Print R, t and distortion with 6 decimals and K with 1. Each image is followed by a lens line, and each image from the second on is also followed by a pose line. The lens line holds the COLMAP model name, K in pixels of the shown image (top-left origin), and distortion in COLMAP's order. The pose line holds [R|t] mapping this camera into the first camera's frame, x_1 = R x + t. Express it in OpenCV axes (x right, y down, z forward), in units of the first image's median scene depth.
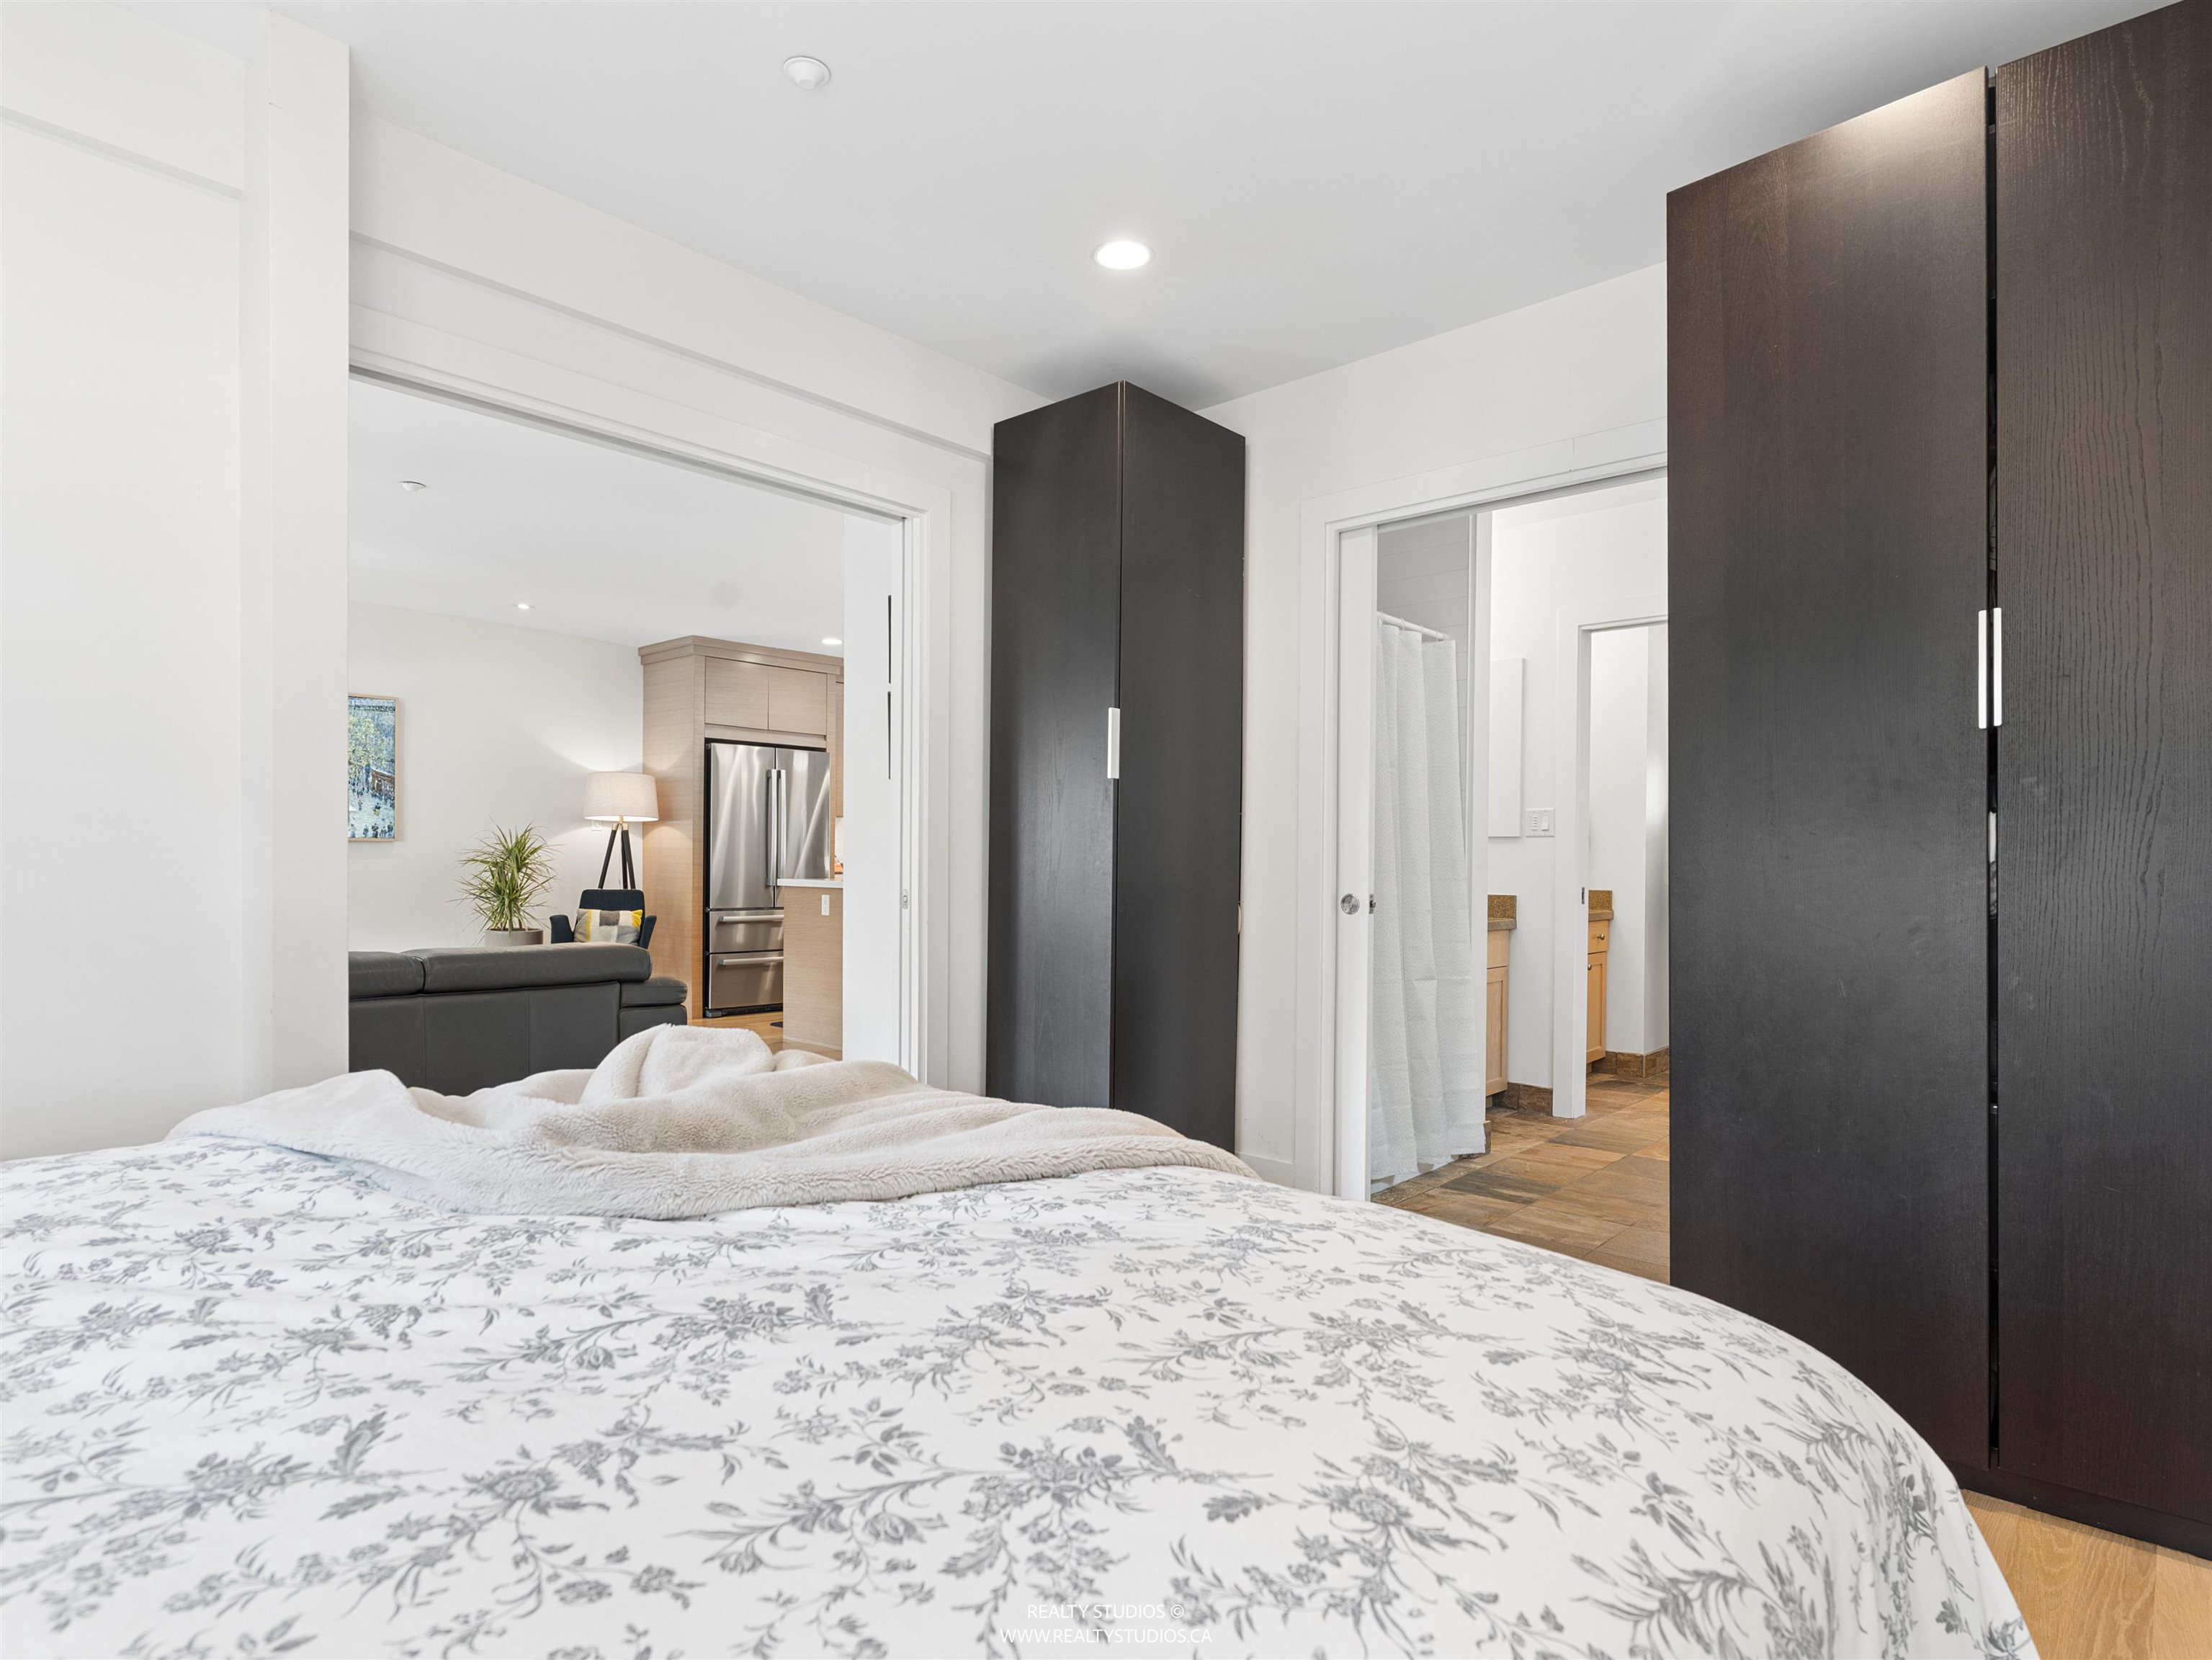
lens RADIAL K [[1162.1, 0, 1074.7], [0, 1162.1, 854.6], [0, 0, 1]] dist [-0.000772, 0.000070]
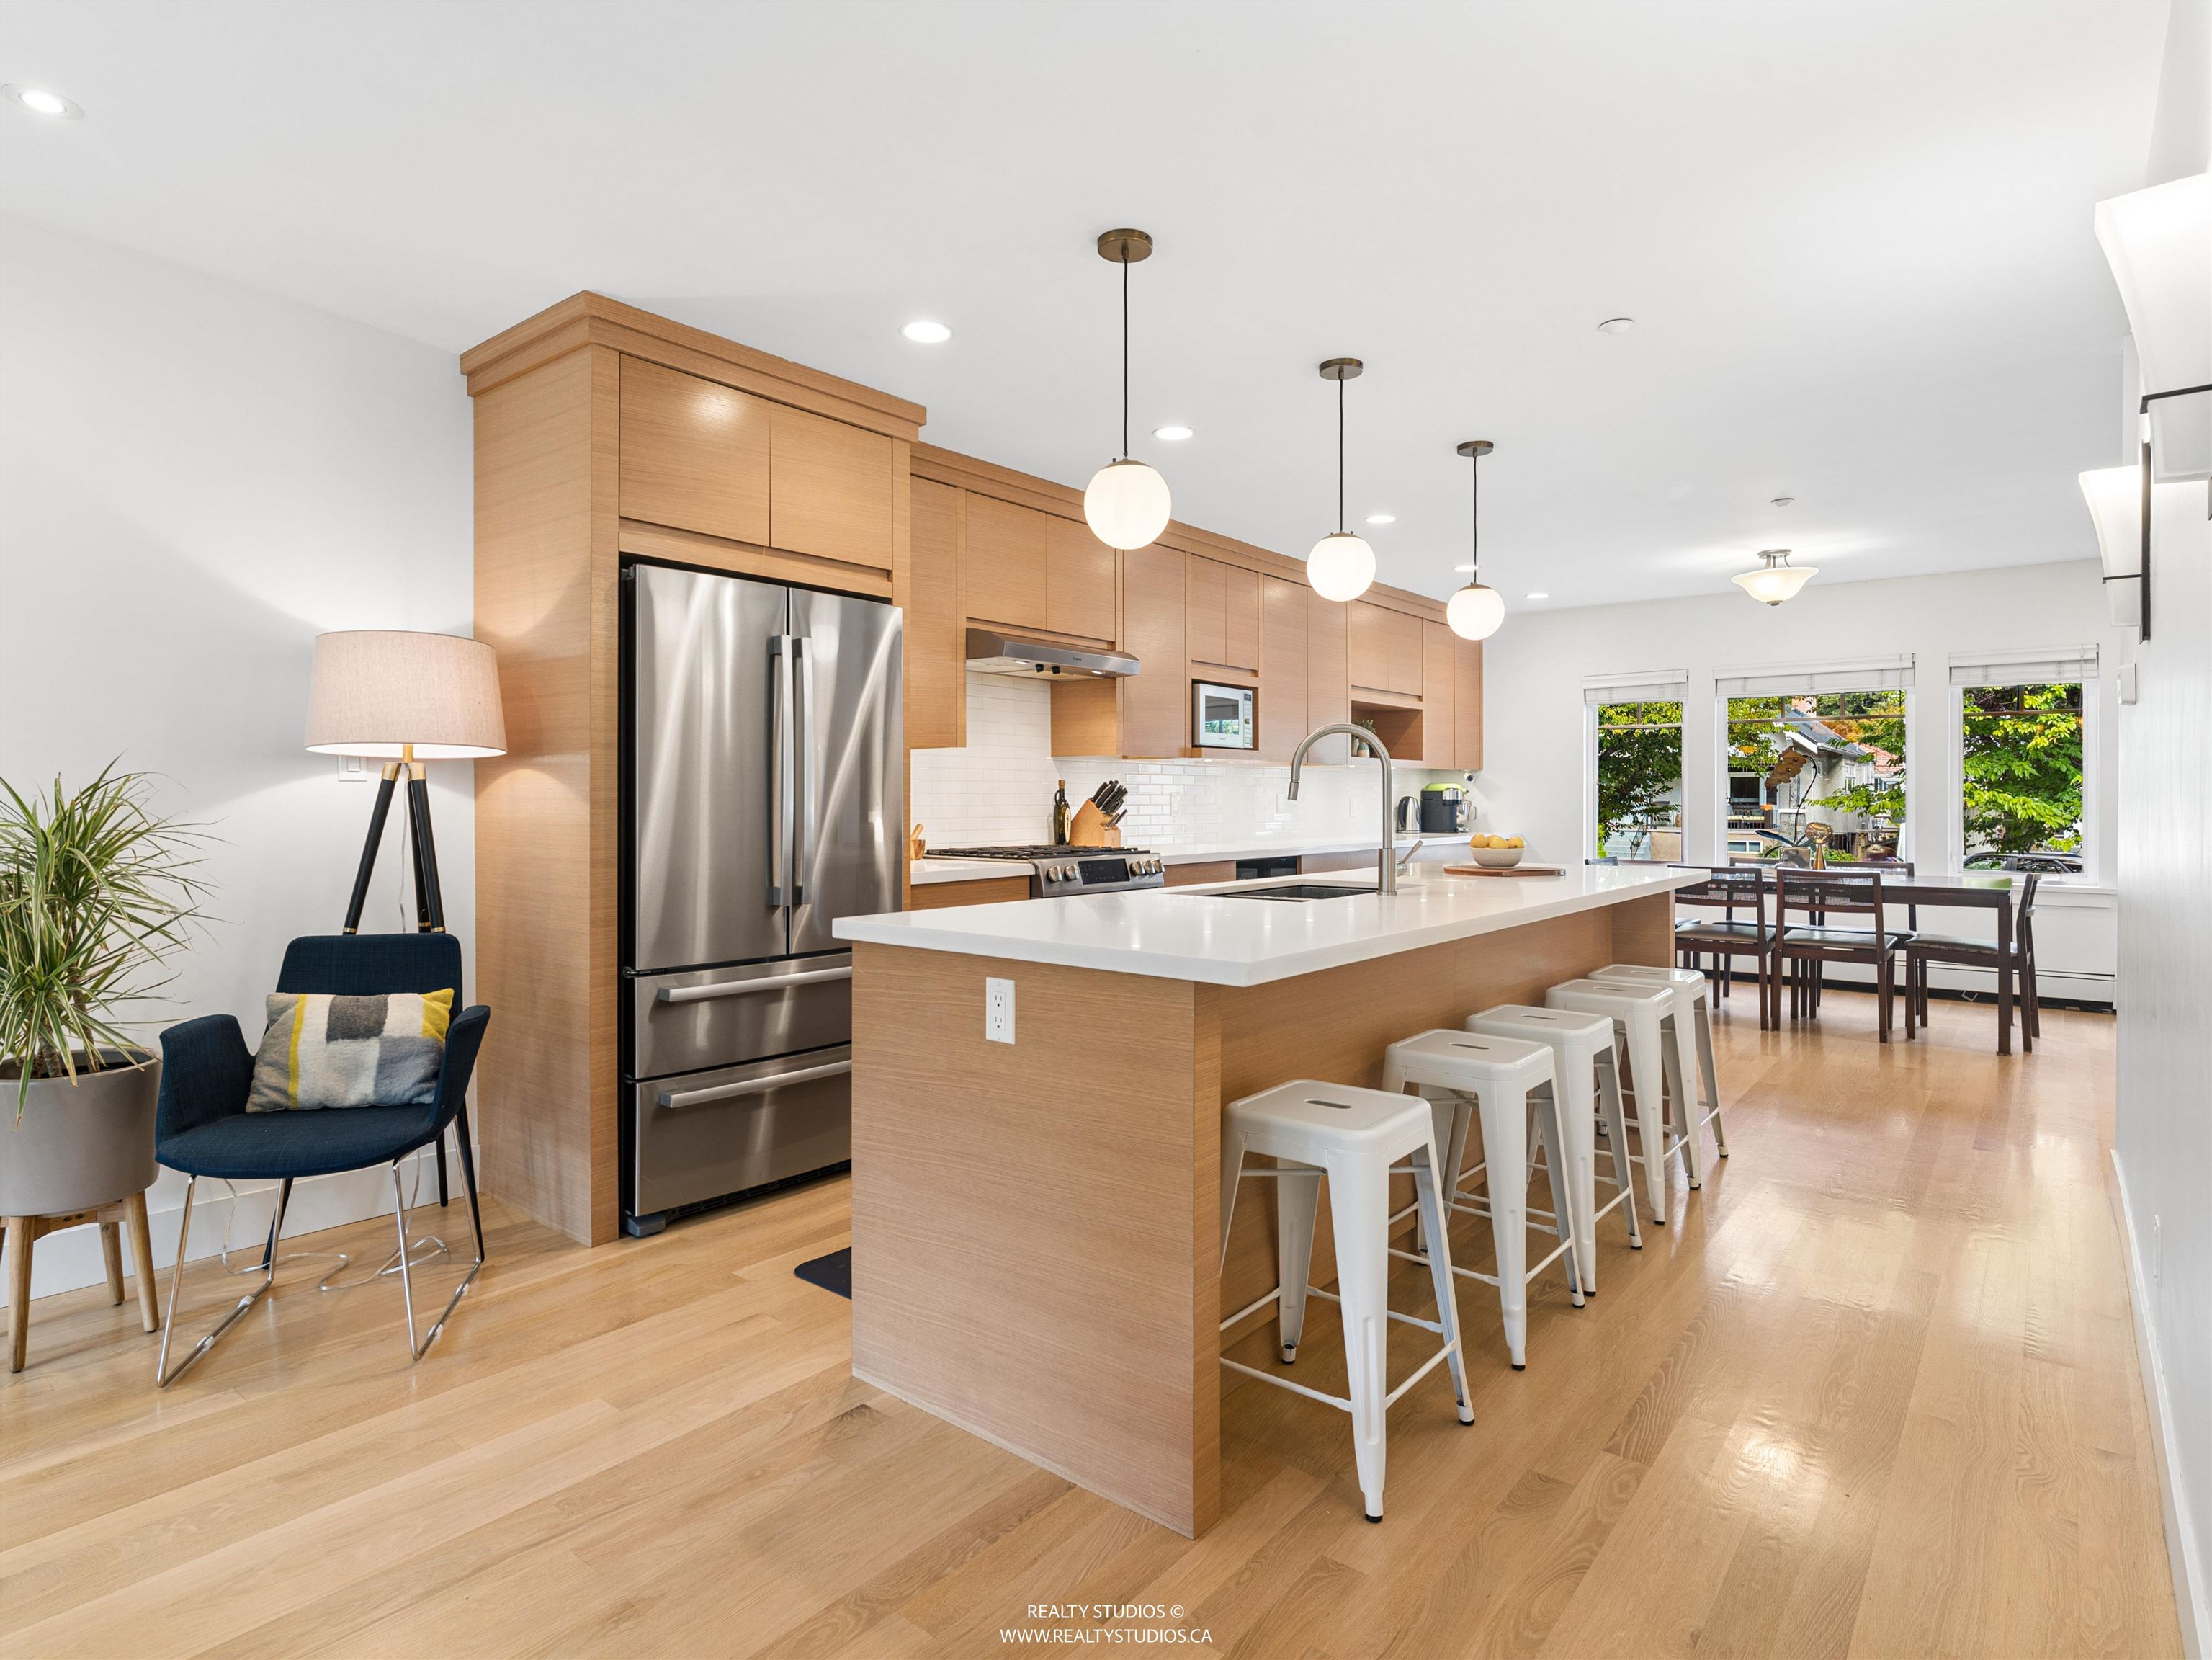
lens RADIAL K [[1177.4, 0, 1106.0], [0, 1177.4, 791.9], [0, 0, 1]] dist [-0.002065, 0.000747]
pose [[0.997184, -0.006834, 0.074685, -0.180642], [0.006994, 0.999974, -0.001882, -0.014434], [-0.074671, 0.002399, 0.997205, 0.578855]]
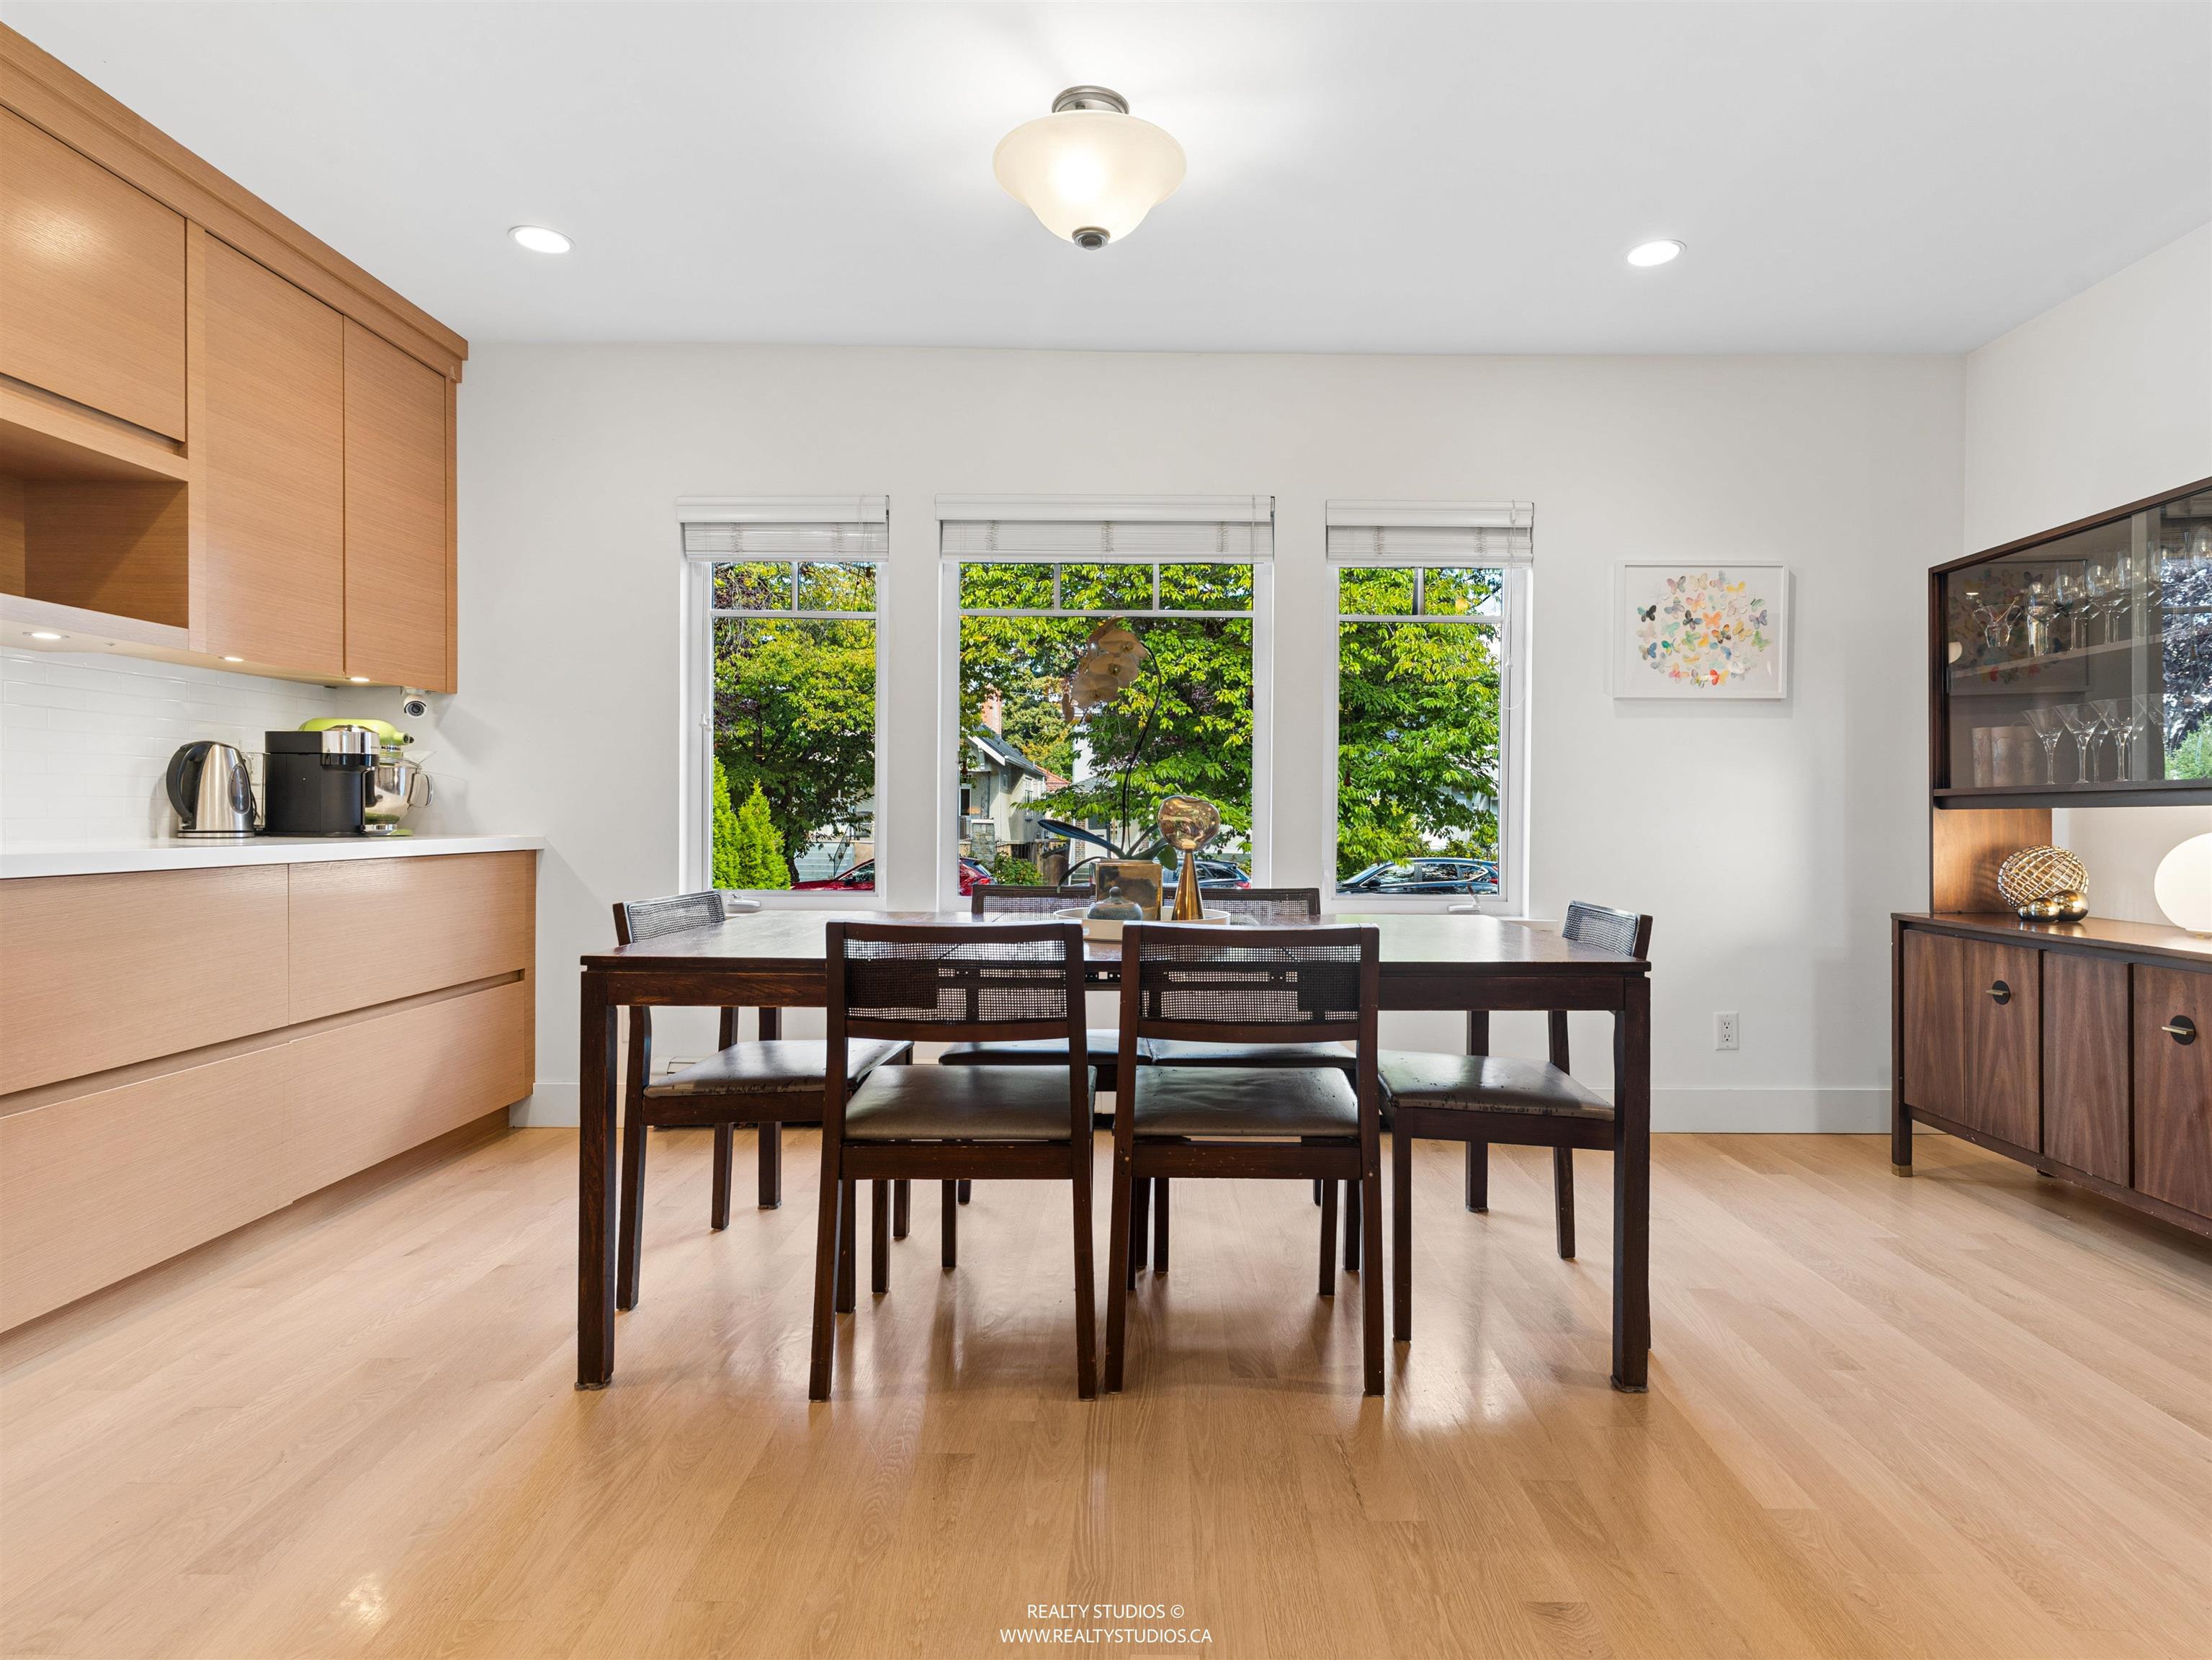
lens RADIAL K [[1179.2, 0, 1138.8], [0, 1179.2, 831.4], [0, 0, 1]] dist [0.001640, 0.001040]
pose [[0.736989, -0.012067, 0.675797, 0.142323], [-0.002655, 0.999781, 0.020748, 0.011900], [-0.675899, -0.017086, 0.736796, 1.122359]]
